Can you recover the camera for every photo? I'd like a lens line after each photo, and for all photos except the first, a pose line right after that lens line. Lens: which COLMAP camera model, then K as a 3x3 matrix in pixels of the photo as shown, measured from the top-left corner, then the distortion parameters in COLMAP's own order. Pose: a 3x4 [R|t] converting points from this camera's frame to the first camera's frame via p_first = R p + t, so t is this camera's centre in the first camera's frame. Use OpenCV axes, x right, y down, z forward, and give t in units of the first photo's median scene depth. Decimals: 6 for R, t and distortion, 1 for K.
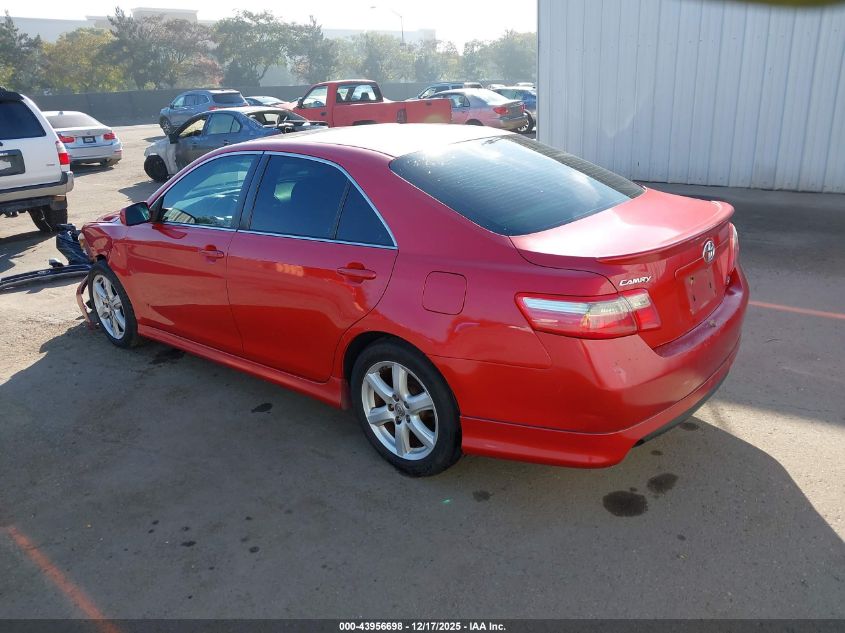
lens RADIAL K [[646.4, 0, 422.5], [0, 646.4, 316.5], [0, 0, 1]] dist [0.097047, -0.179262]
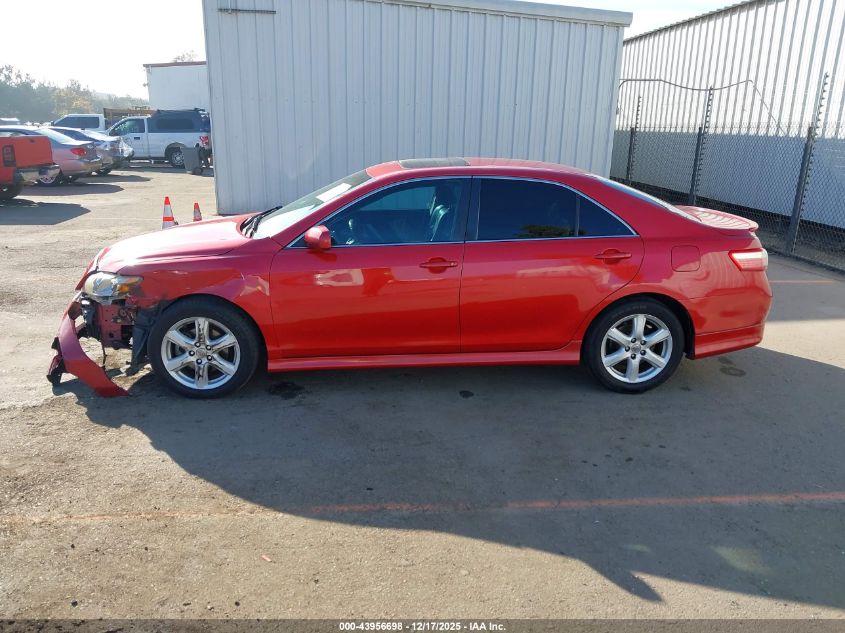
lens RADIAL K [[646.4, 0, 422.5], [0, 646.4, 316.5], [0, 0, 1]] dist [0.097047, -0.179262]
pose [[0.710369, -0.135259, 0.690711, -1.025090], [0.183695, 0.982977, 0.003568, -0.014648], [-0.679435, 0.124345, 0.723123, 0.188510]]
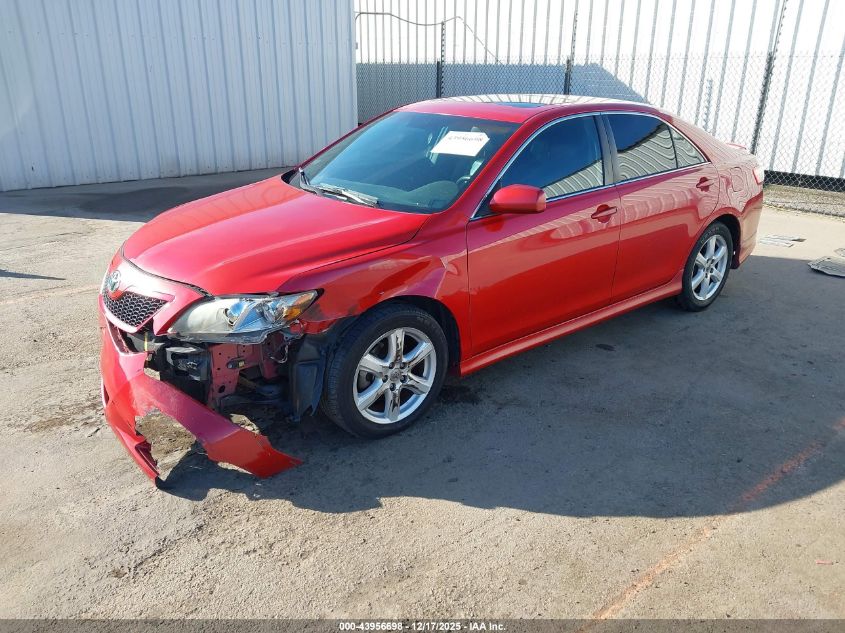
lens RADIAL K [[660.8, 0, 408.2], [0, 660.8, 318.2], [0, 0, 1]] dist [0.047208, -0.119043]
pose [[0.188940, -0.296830, 0.936052, -1.272809], [0.317790, 0.920408, 0.227724, -0.253385], [-0.929145, 0.254442, 0.268231, 0.945680]]
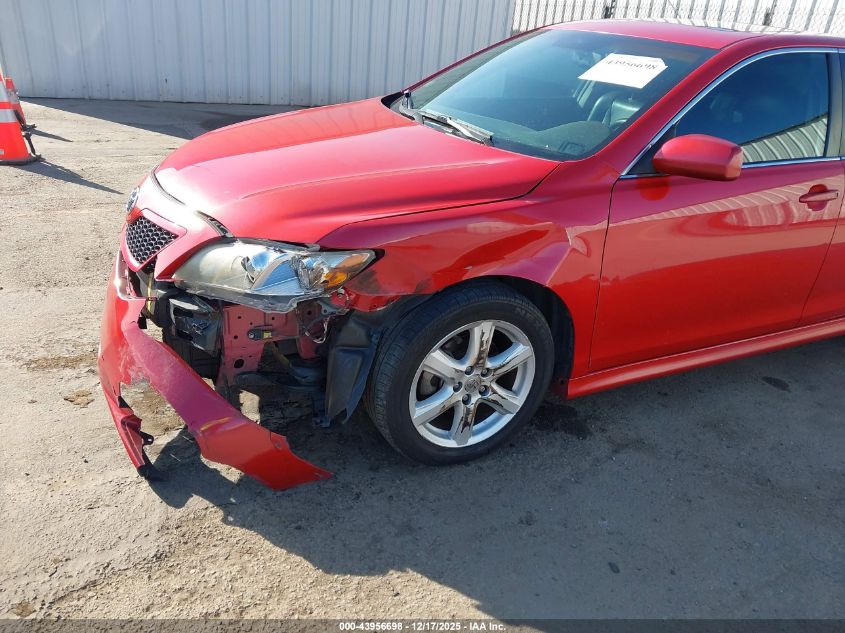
lens RADIAL K [[660.8, 0, 408.2], [0, 660.8, 318.2], [0, 0, 1]] dist [0.047208, -0.119043]
pose [[0.397617, -0.307716, 0.864414, -1.049029], [0.212235, 0.947383, 0.239627, -0.215416], [-0.892669, 0.088179, 0.442004, 0.984406]]
